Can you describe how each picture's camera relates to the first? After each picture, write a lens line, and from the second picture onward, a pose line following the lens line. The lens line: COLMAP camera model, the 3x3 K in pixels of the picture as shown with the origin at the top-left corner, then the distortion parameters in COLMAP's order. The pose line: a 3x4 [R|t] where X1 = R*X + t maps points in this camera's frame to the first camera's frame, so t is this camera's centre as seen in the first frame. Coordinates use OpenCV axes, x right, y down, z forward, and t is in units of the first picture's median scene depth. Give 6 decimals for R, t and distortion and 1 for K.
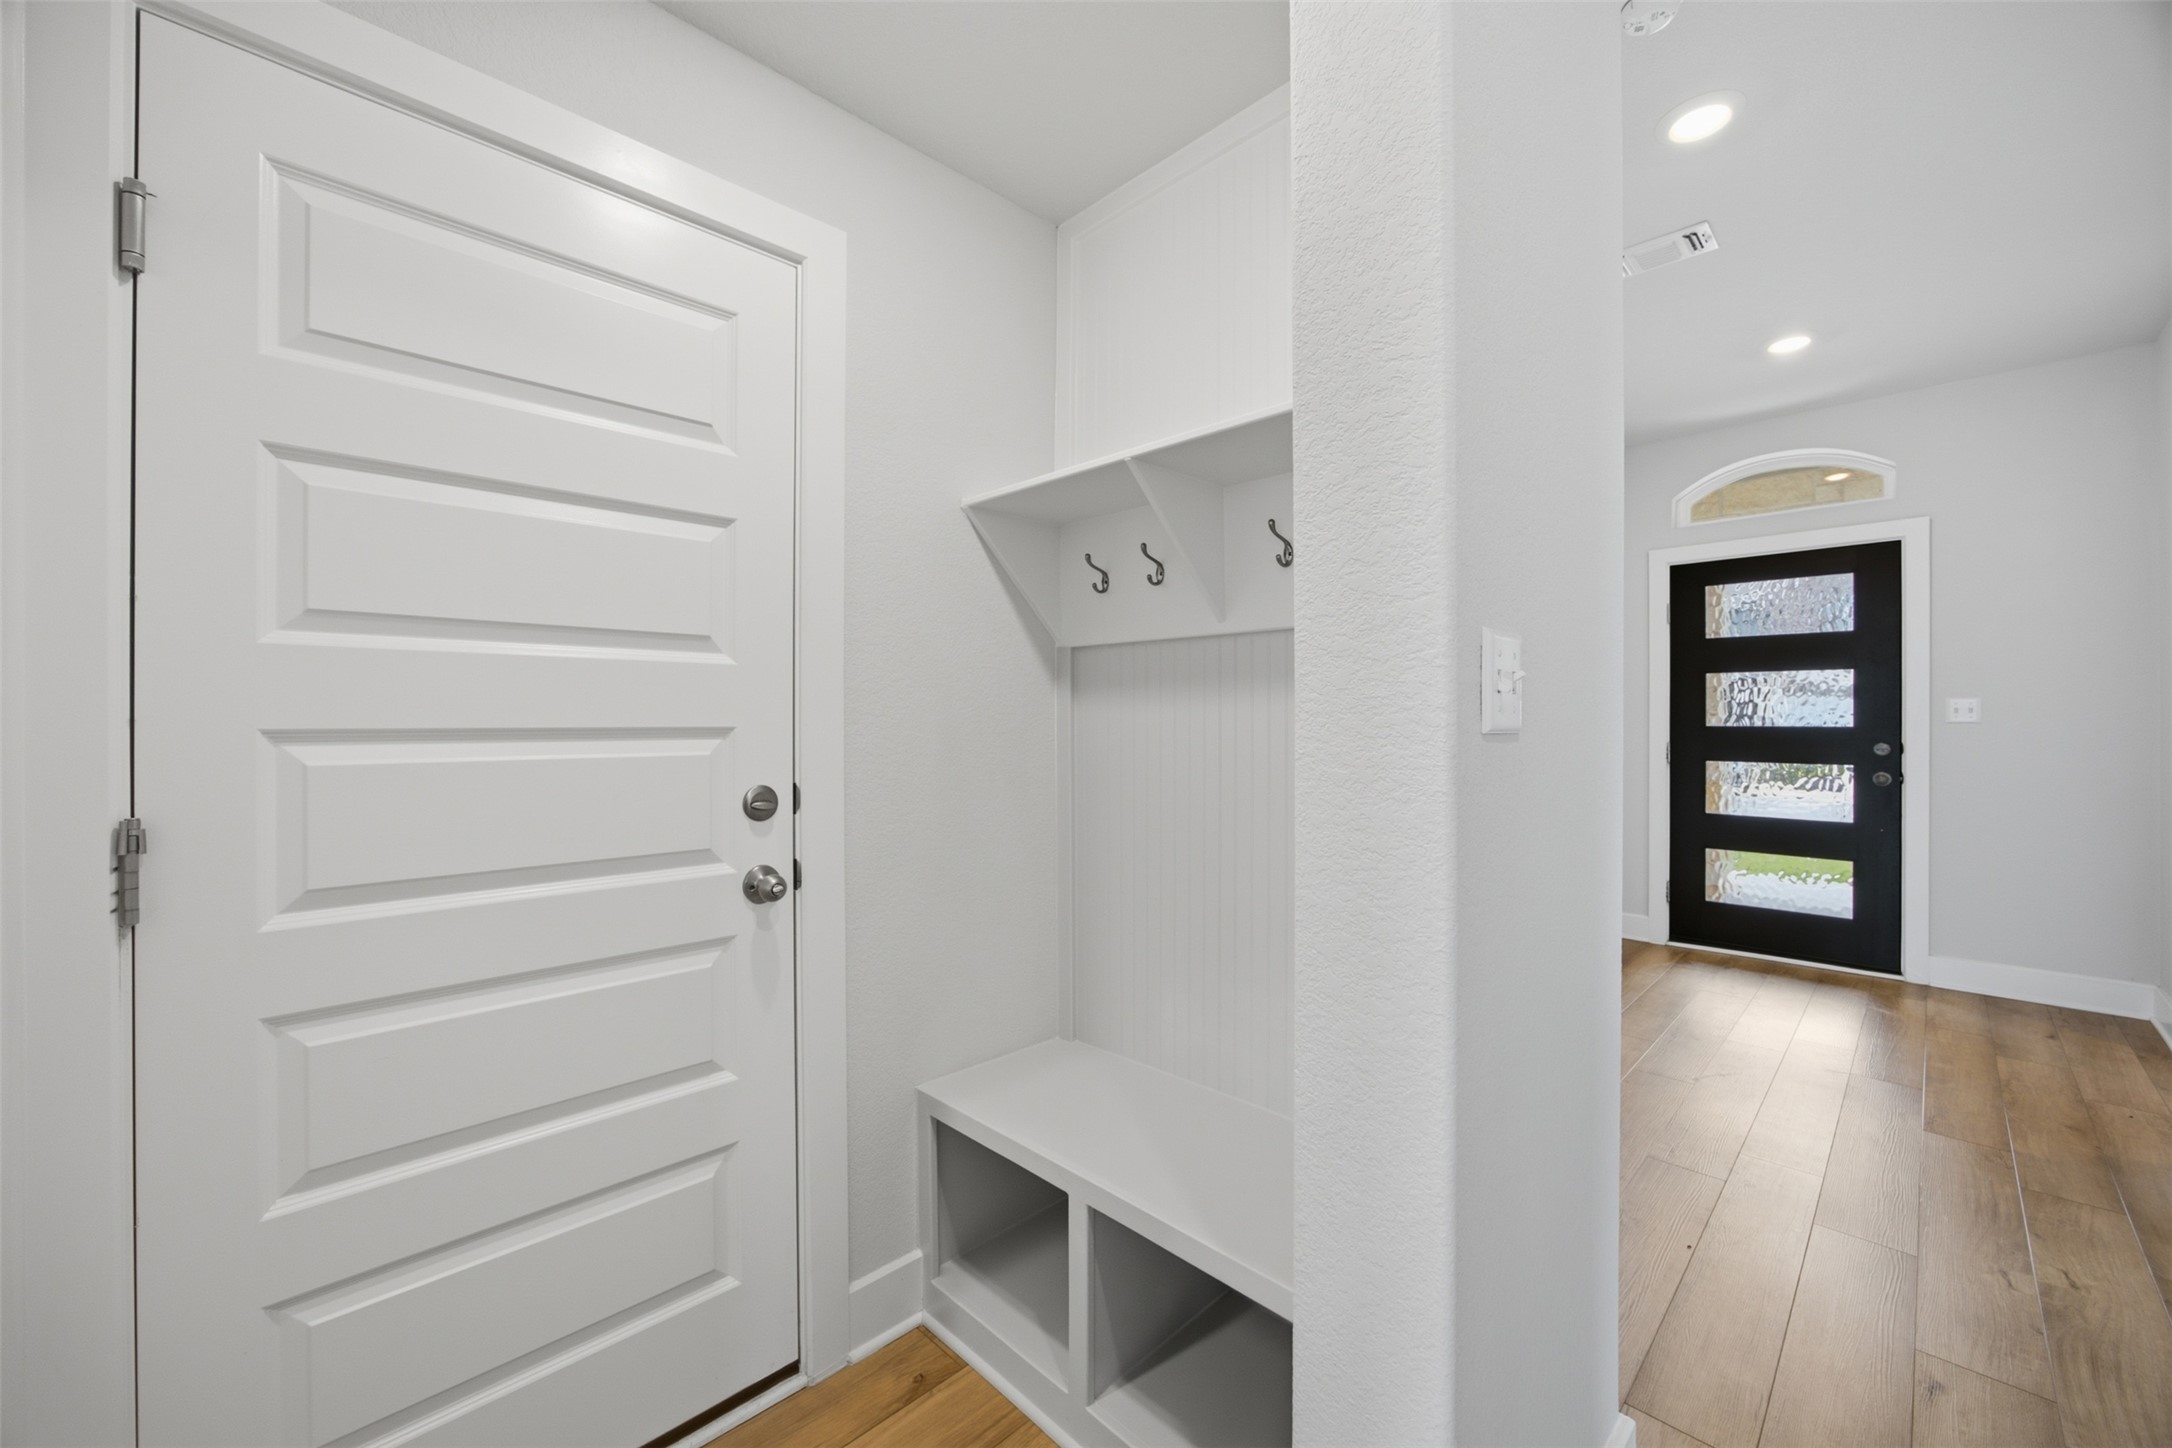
lens RADIAL K [[835.3, 0, 1089.7], [0, 835.3, 724.4], [0, 0, 1]] dist [-0.008905, -0.000083]
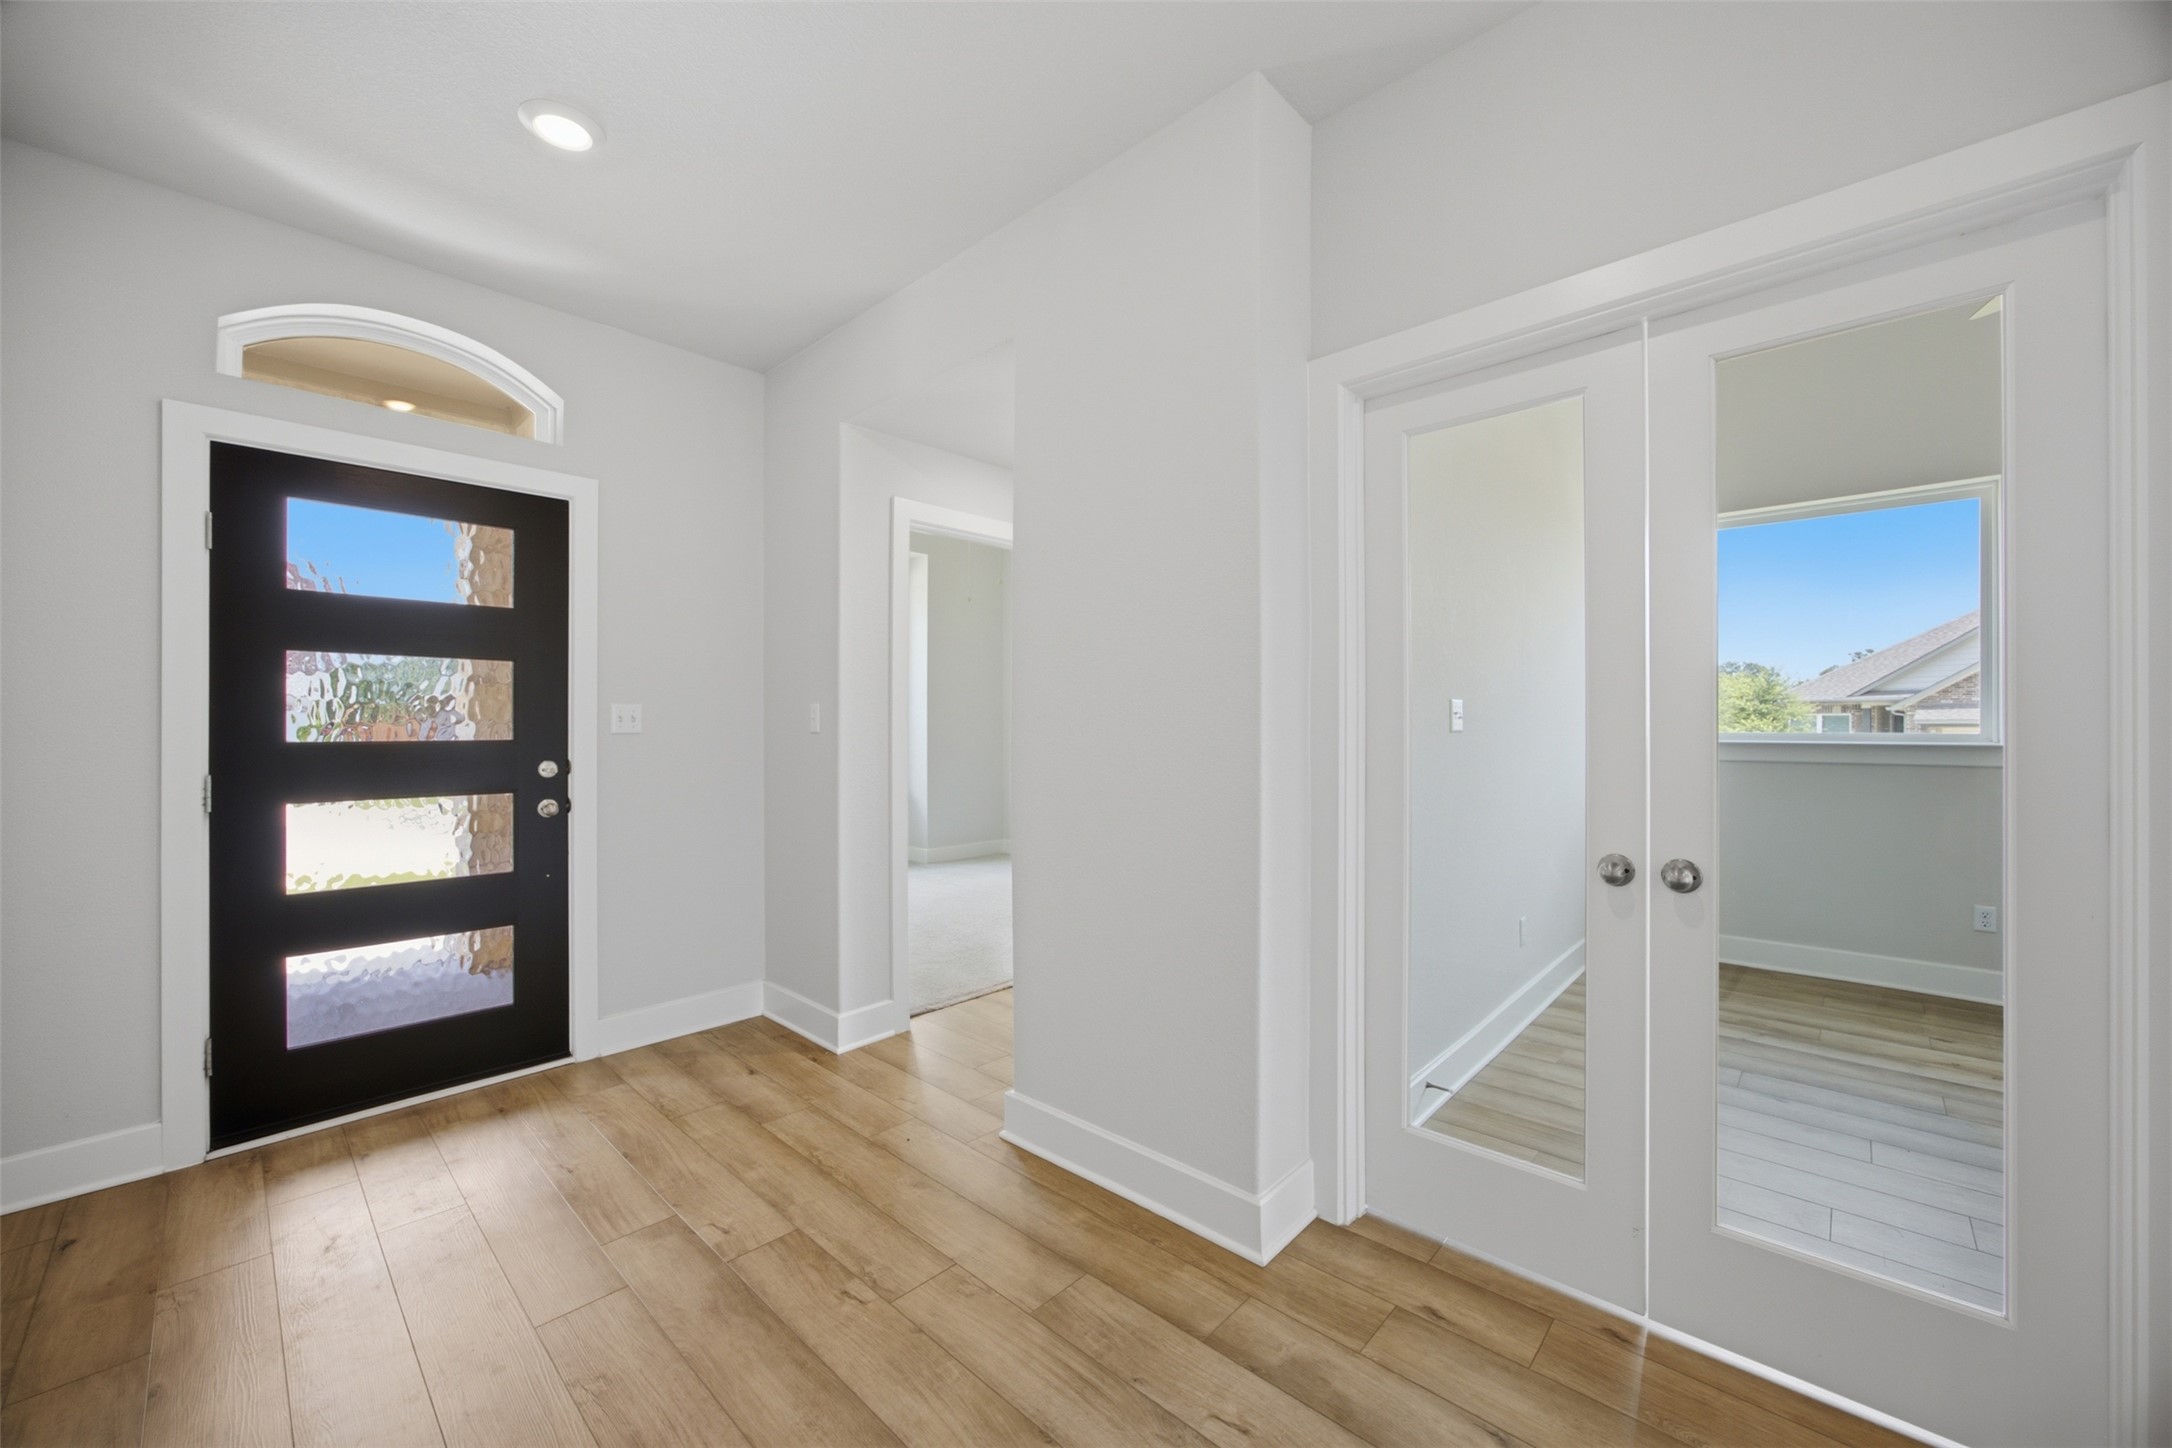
lens RADIAL K [[835.3, 0, 1088.9], [0, 835.3, 724.2], [0, 0, 1]] dist [-0.008905, -0.000083]
pose [[-0.050691, -0.003546, 0.998708, 0.163242], [-0.000120, 0.999994, 0.003545, -0.013813], [-0.998714, 0.000060, -0.050692, 0.525339]]
